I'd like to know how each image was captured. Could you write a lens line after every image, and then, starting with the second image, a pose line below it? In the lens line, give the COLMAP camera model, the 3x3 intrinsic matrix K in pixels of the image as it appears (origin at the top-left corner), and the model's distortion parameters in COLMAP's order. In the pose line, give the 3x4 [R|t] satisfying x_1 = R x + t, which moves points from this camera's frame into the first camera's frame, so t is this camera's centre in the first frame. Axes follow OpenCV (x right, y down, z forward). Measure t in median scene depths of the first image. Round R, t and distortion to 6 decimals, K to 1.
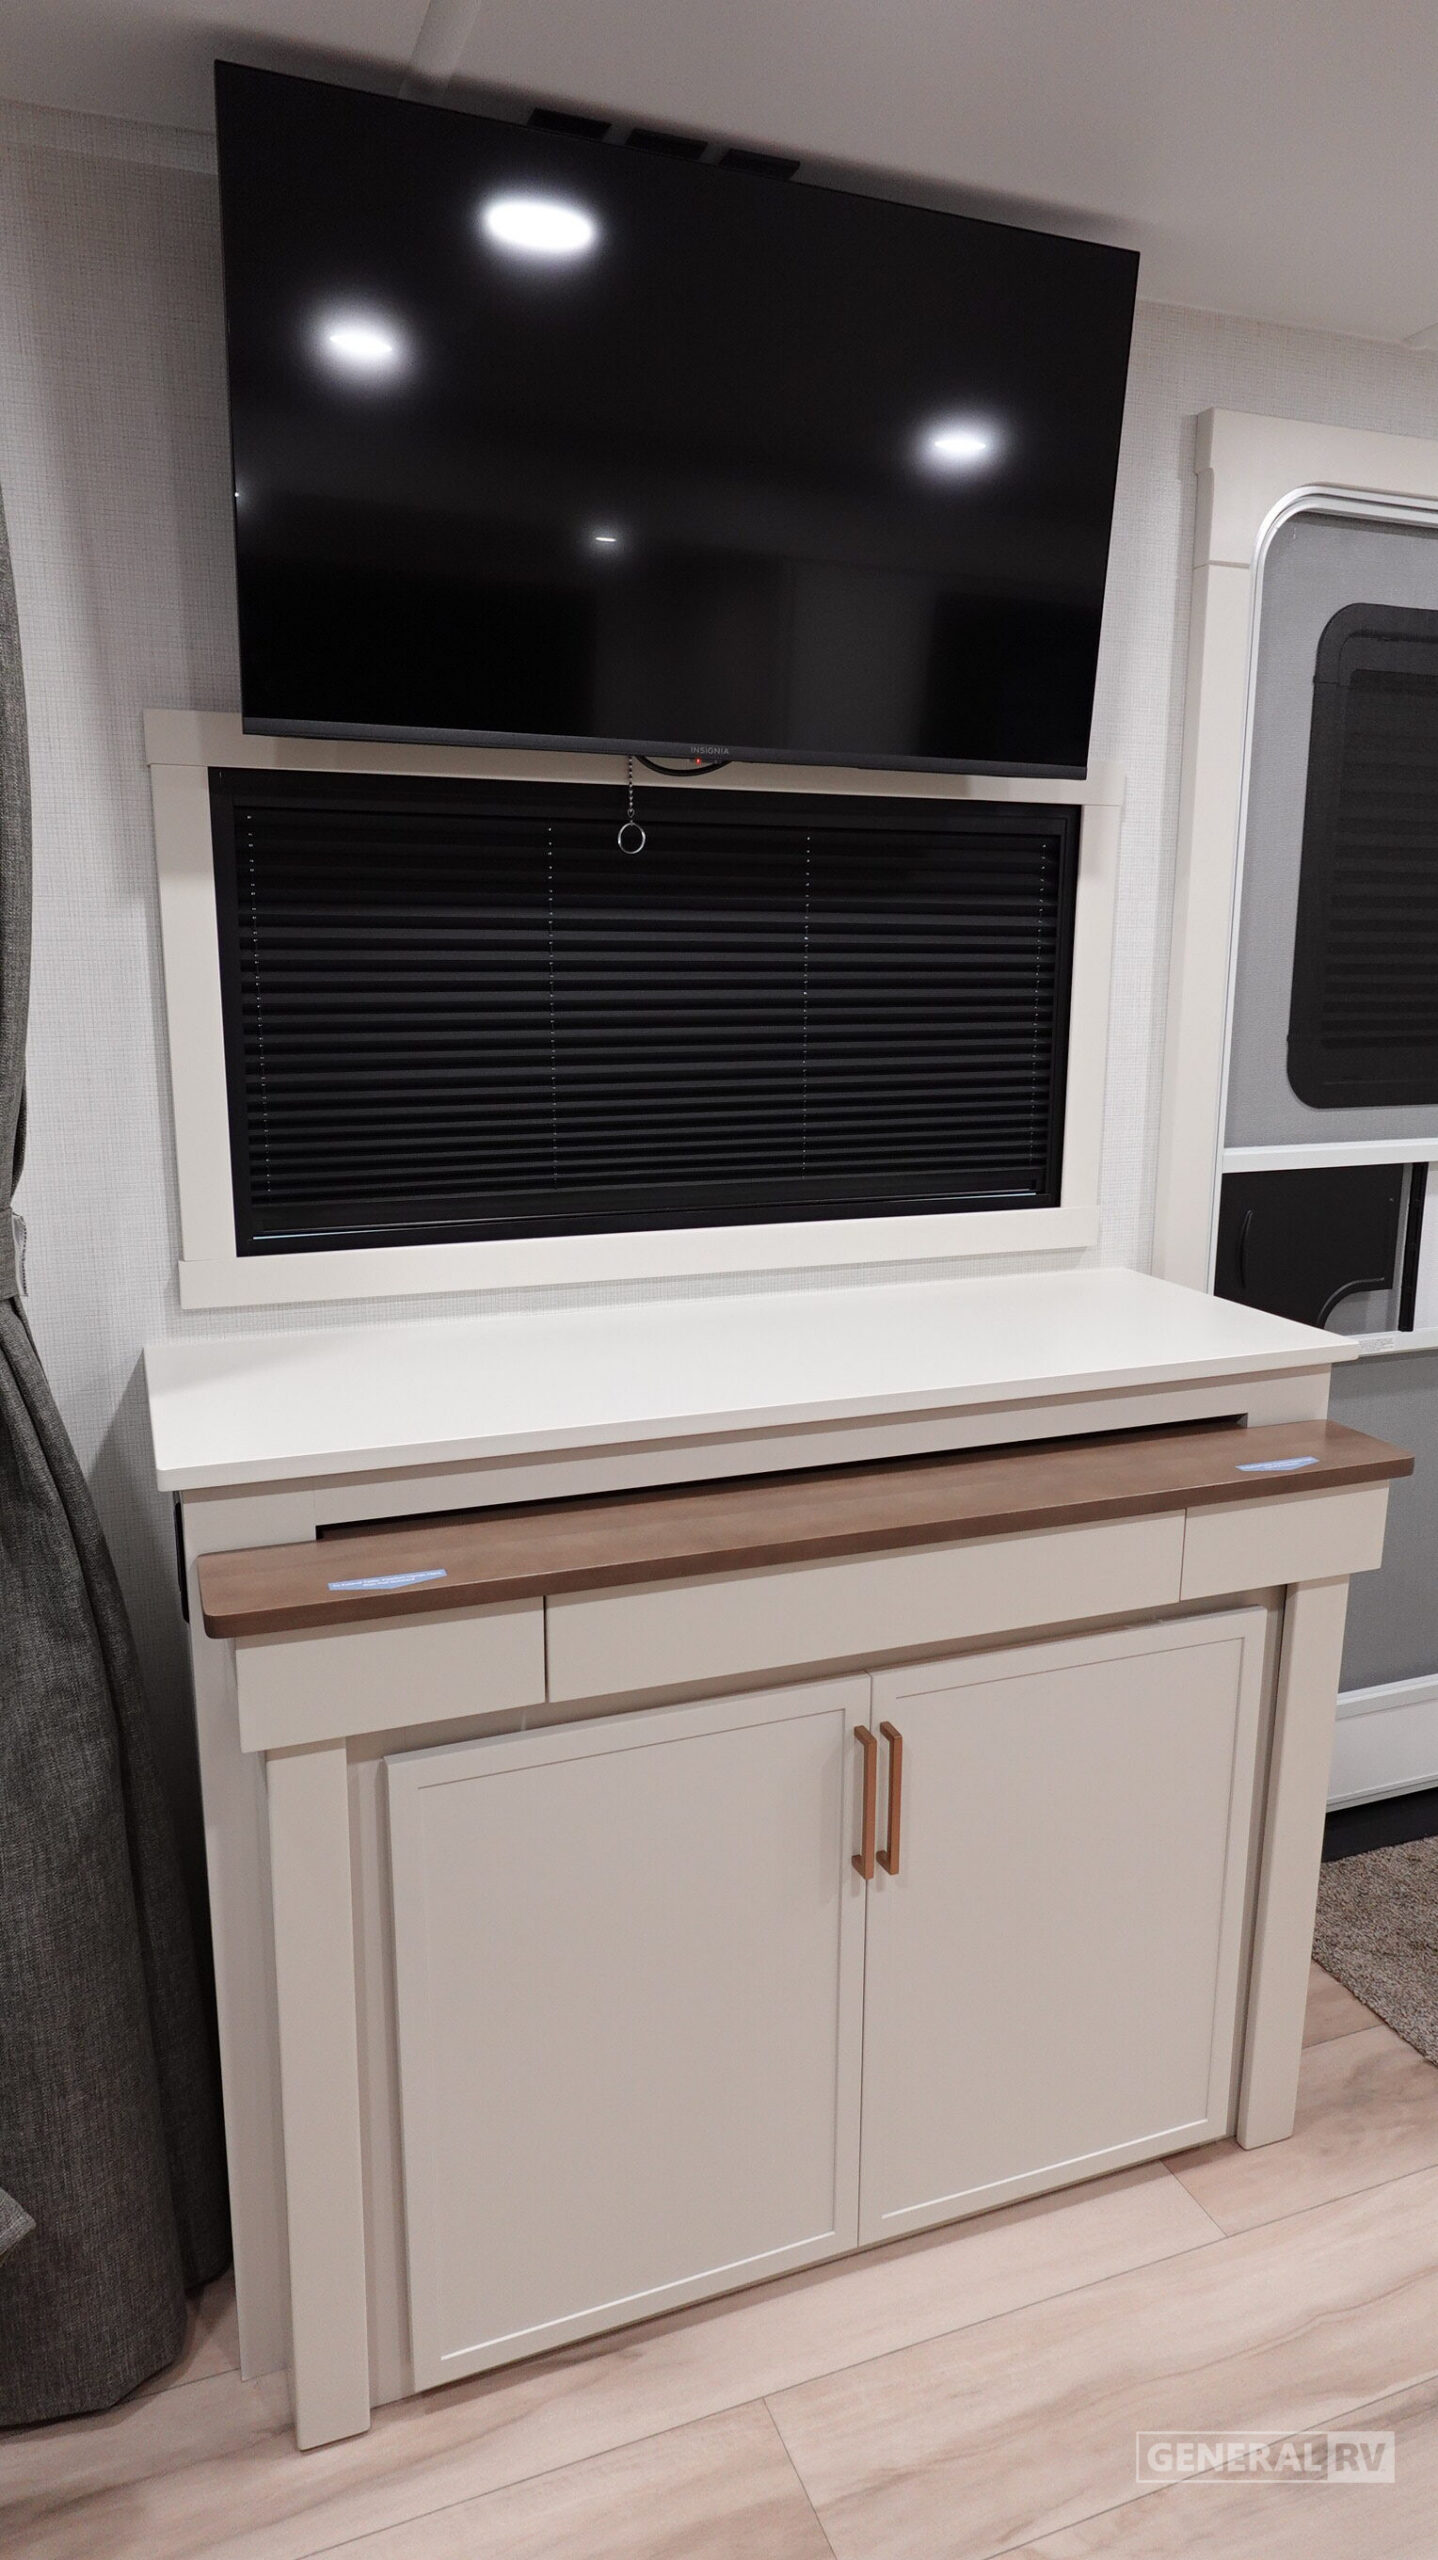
lens RADIAL K [[1614.0, 0, 684.0], [0, 1614.0, 1302.5], [0, 0, 1]] dist [-0.003750, 0.000735]
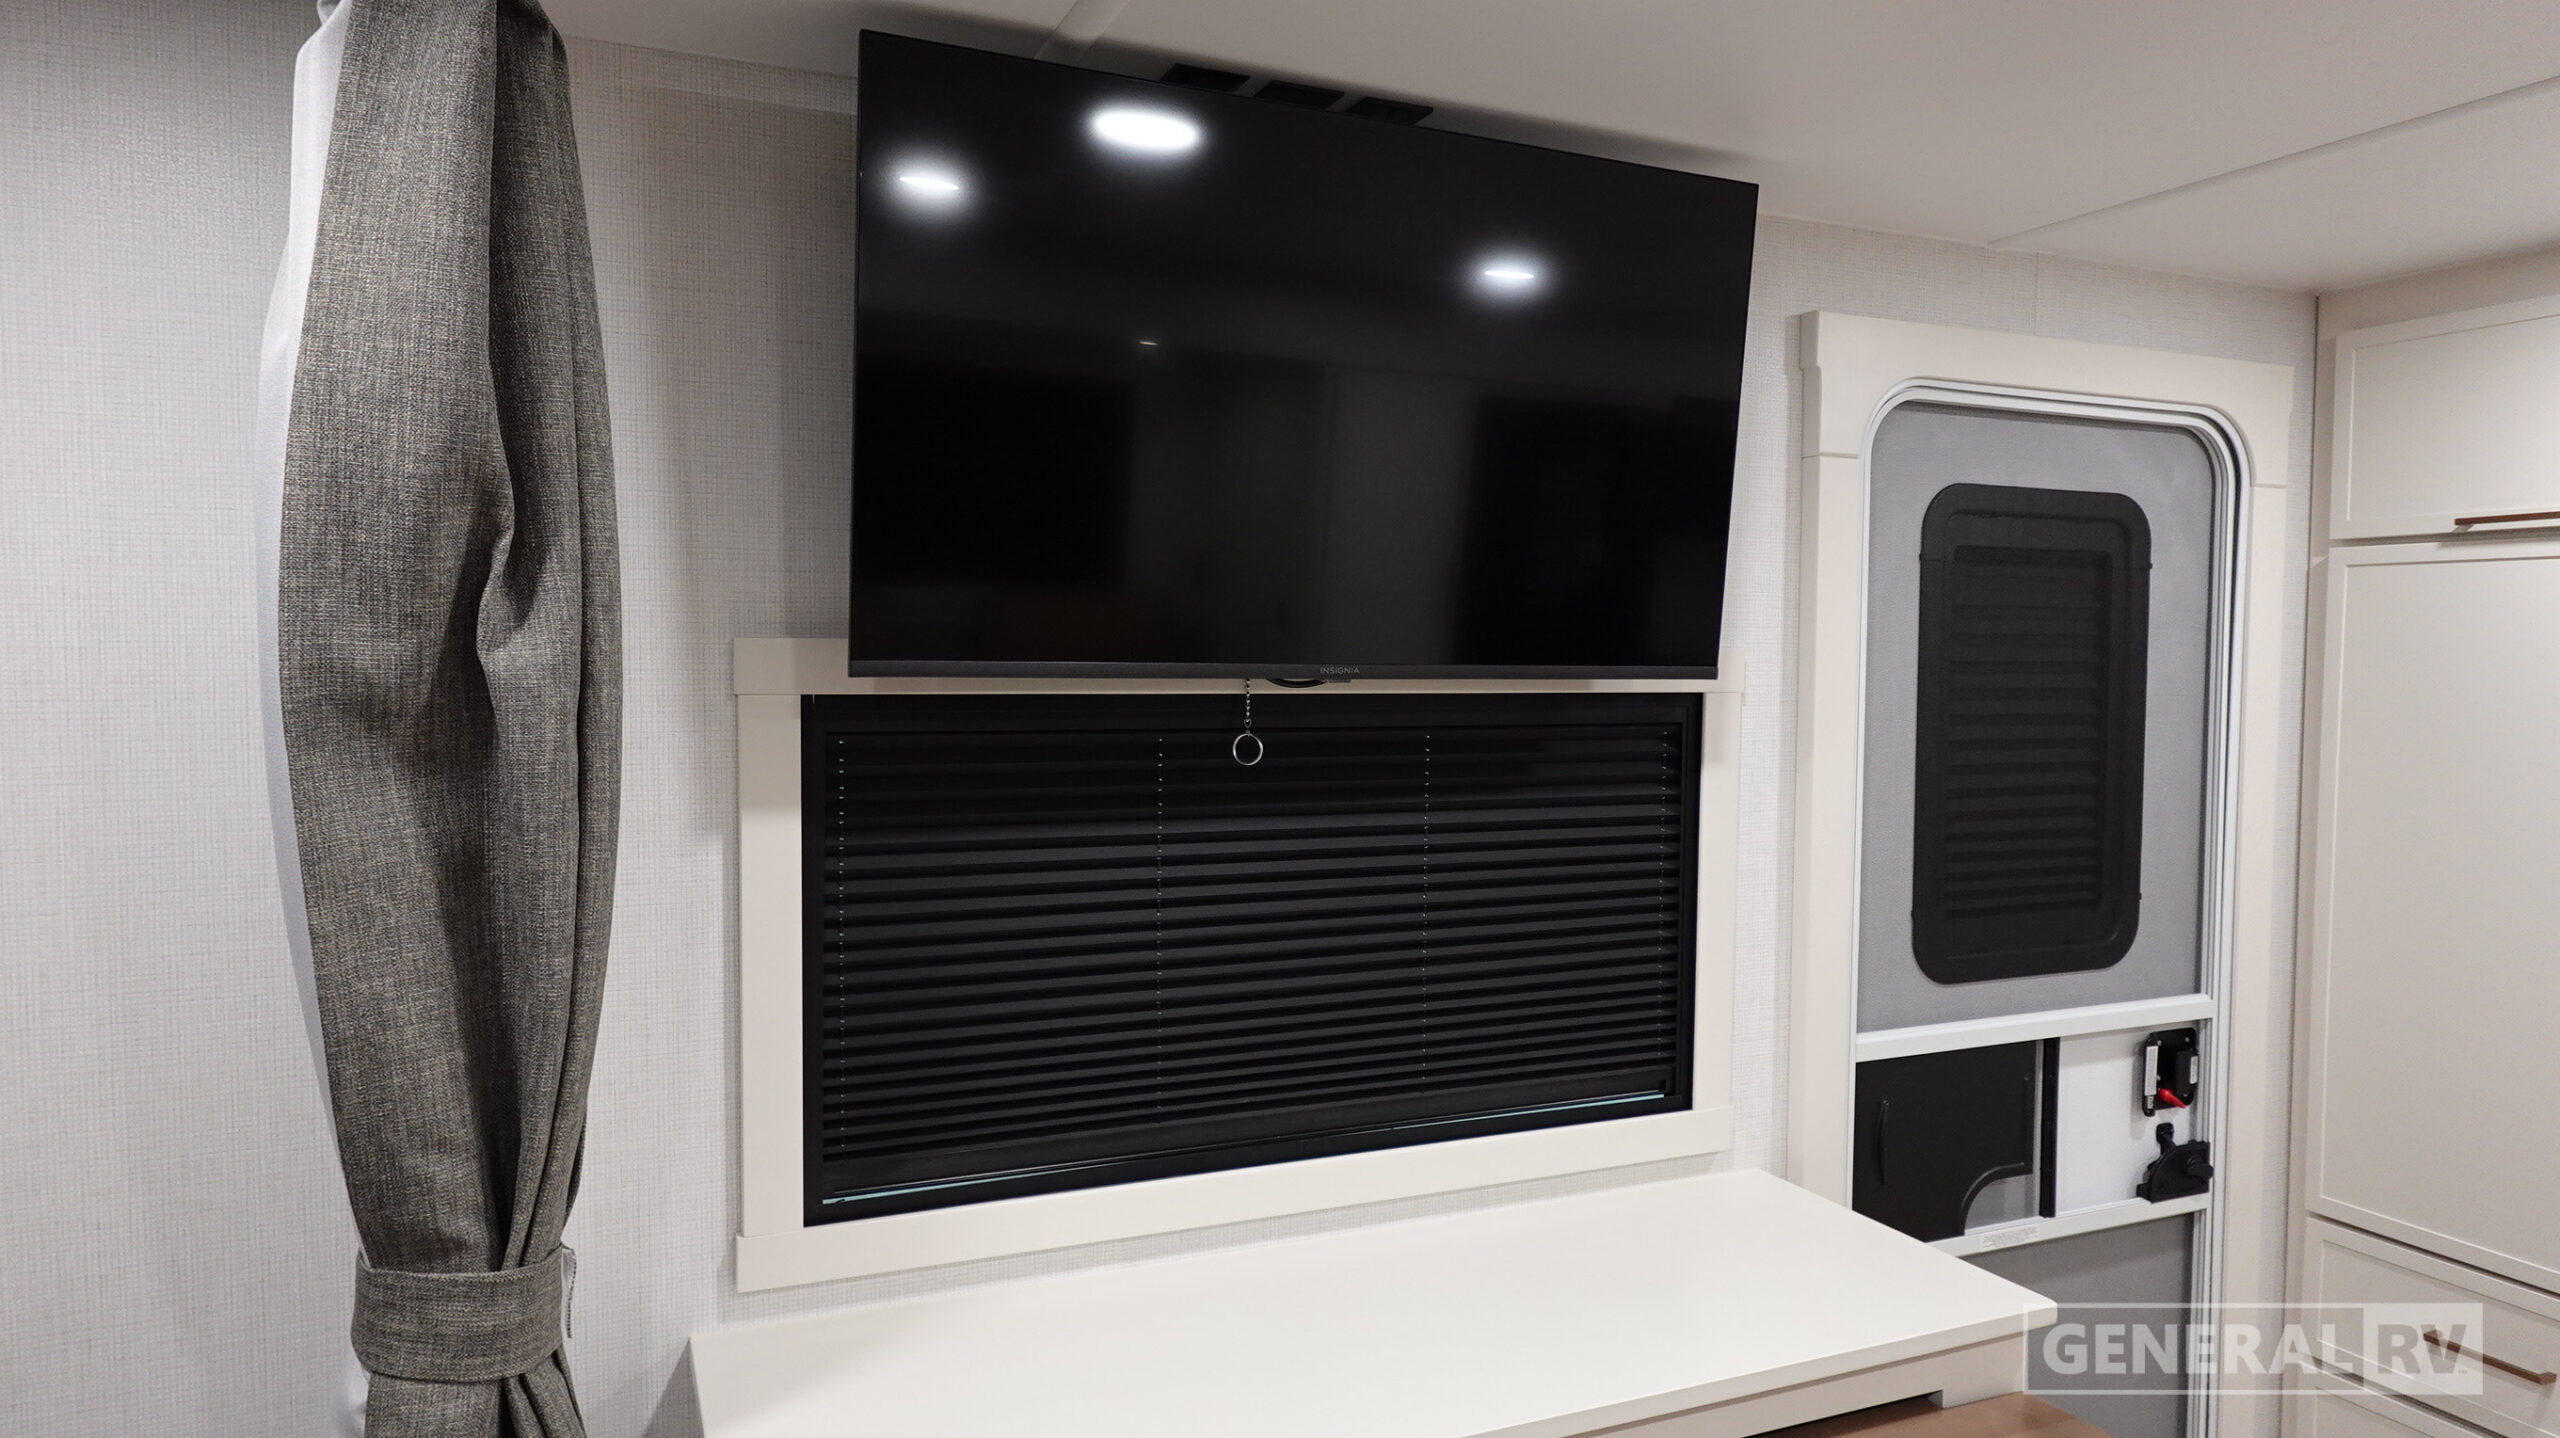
lens RADIAL K [[1614.0, 0, 1243.1], [0, 1614.0, 700.1], [0, 0, 1]] dist [-0.003750, 0.000735]
pose [[0.998883, 0.004220, 0.047072, -0.080557], [0.003884, 0.985304, -0.170766, -0.158718], [-0.047100, 0.170758, 0.984187, 0.077564]]
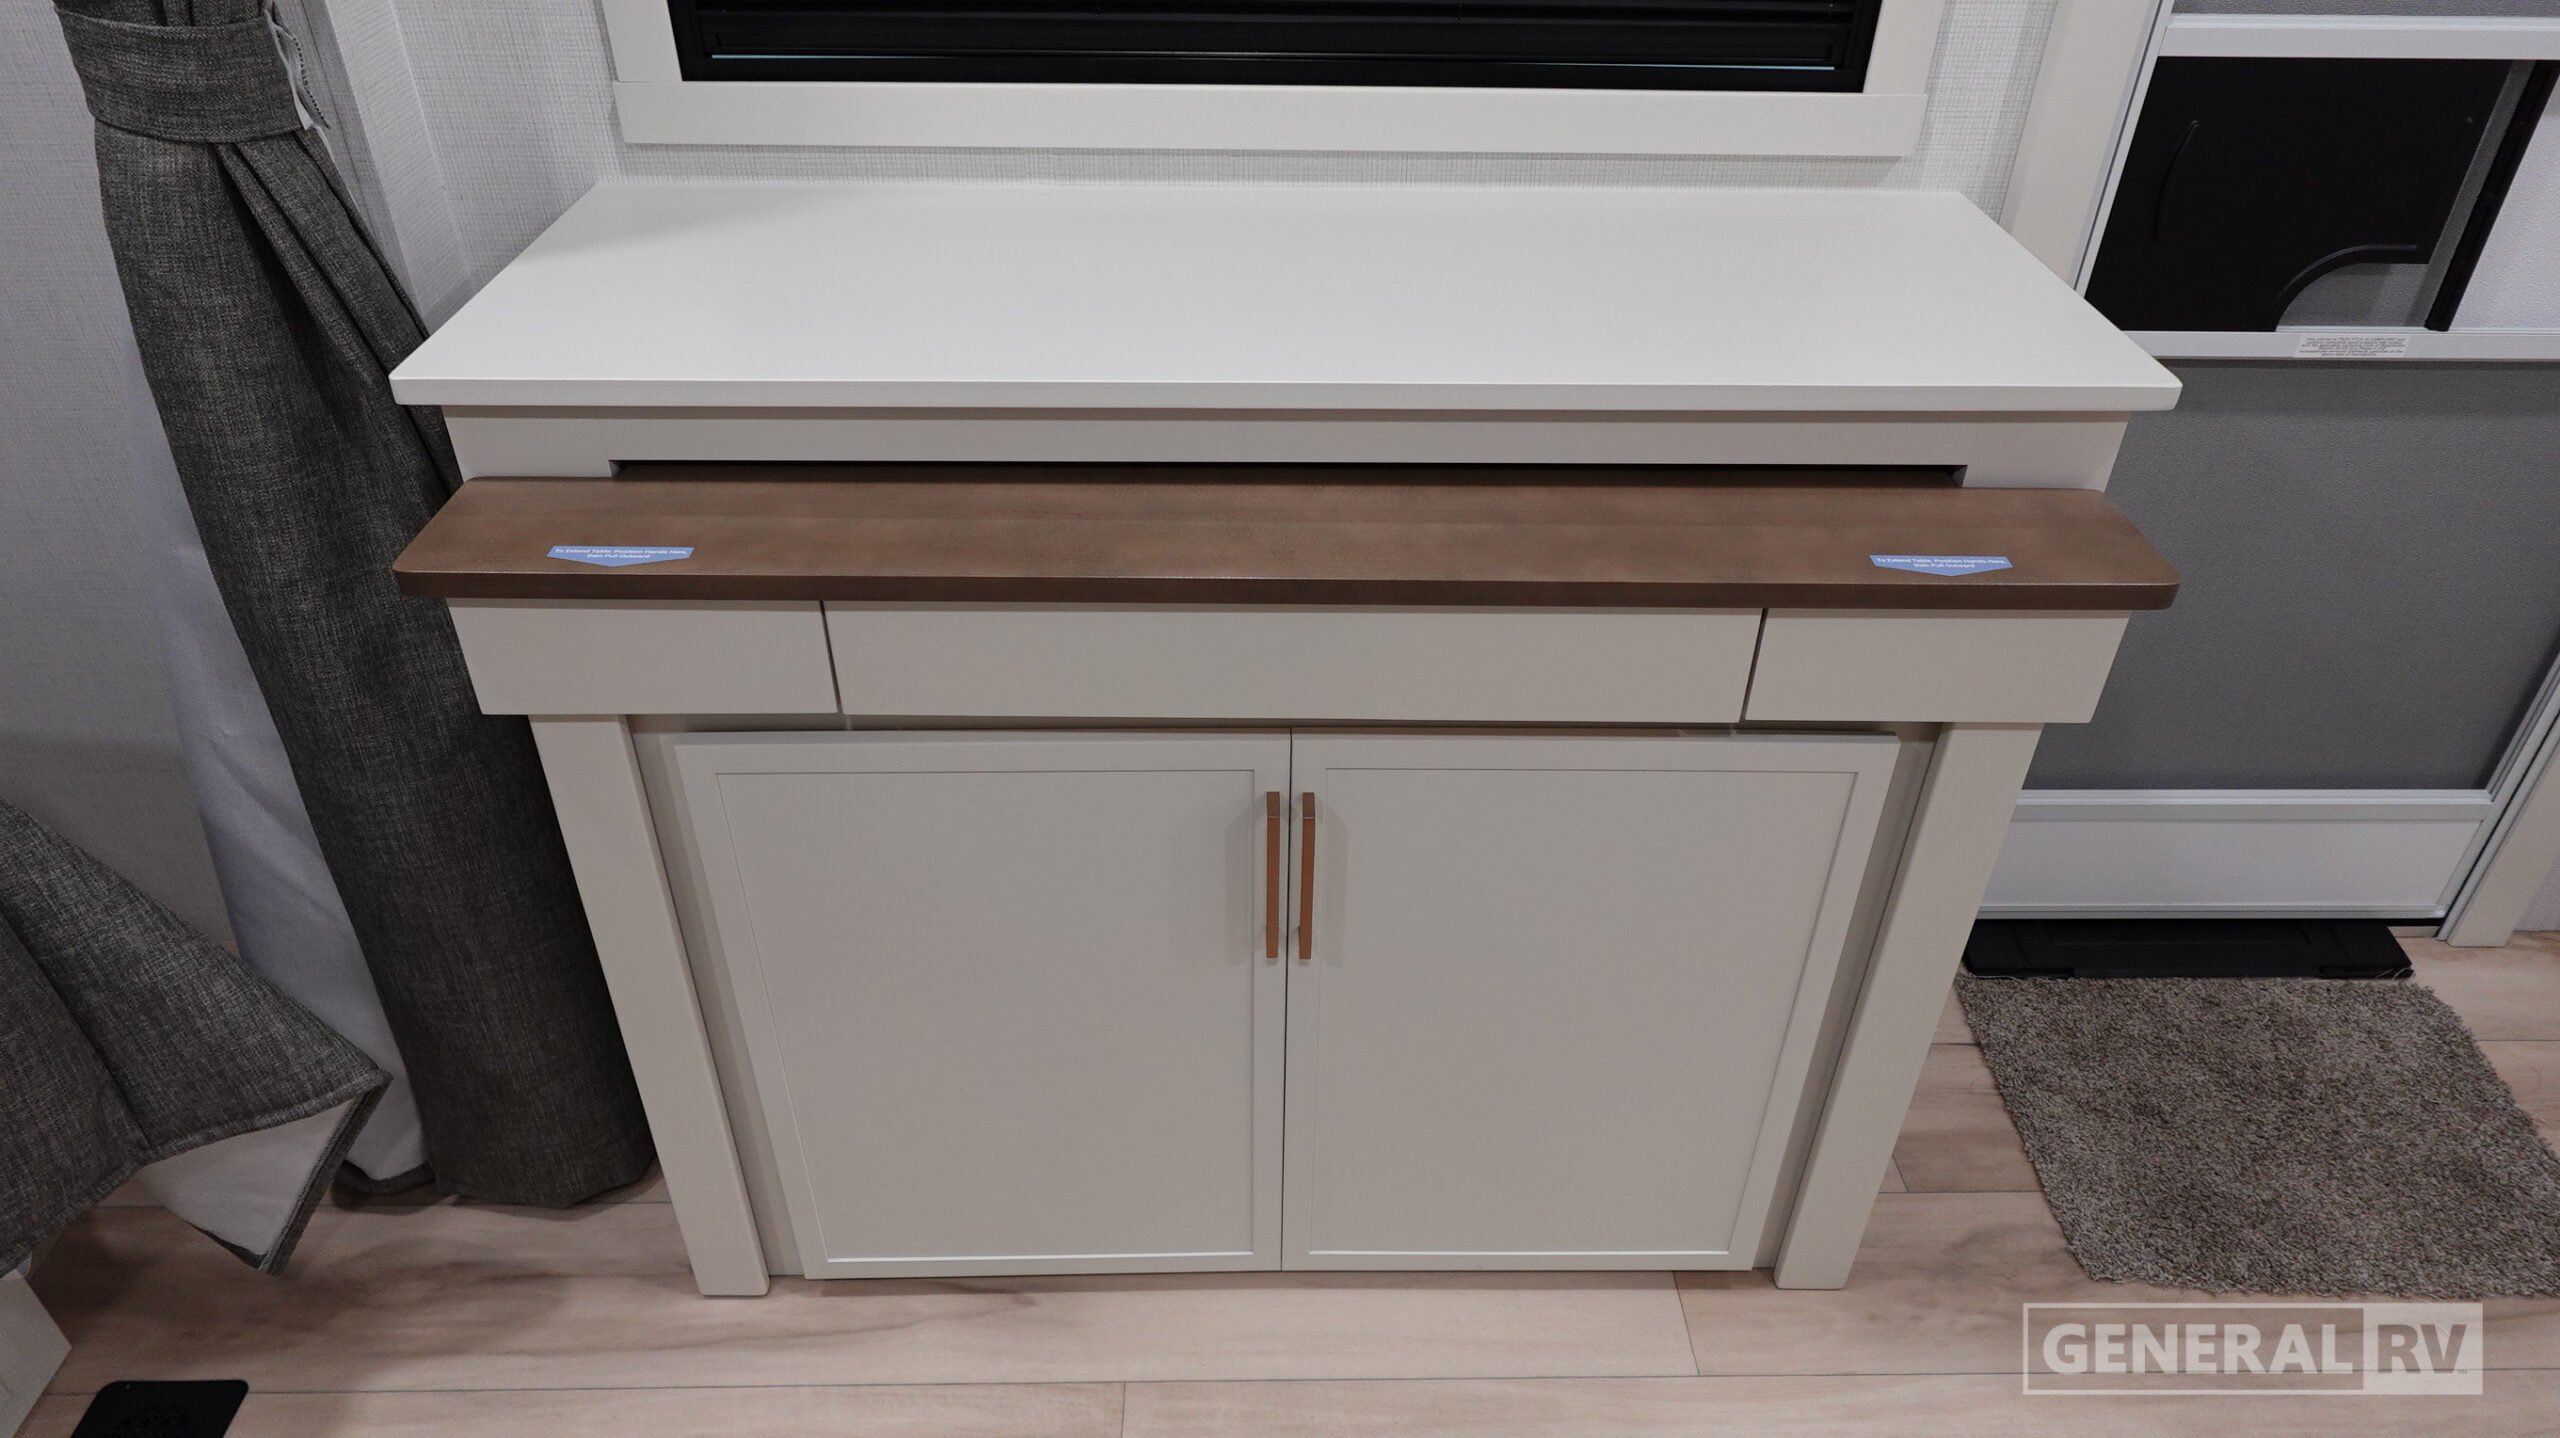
lens RADIAL K [[1614.0, 0, 1276.5], [0, 1614.0, 727.3], [0, 0, 1]] dist [-0.003750, 0.000735]
pose [[0.939222, 0.205149, -0.275275, 0.289889], [-0.081584, 0.912228, 0.401477, -0.080684], [0.333476, -0.354618, 0.873521, 0.275919]]
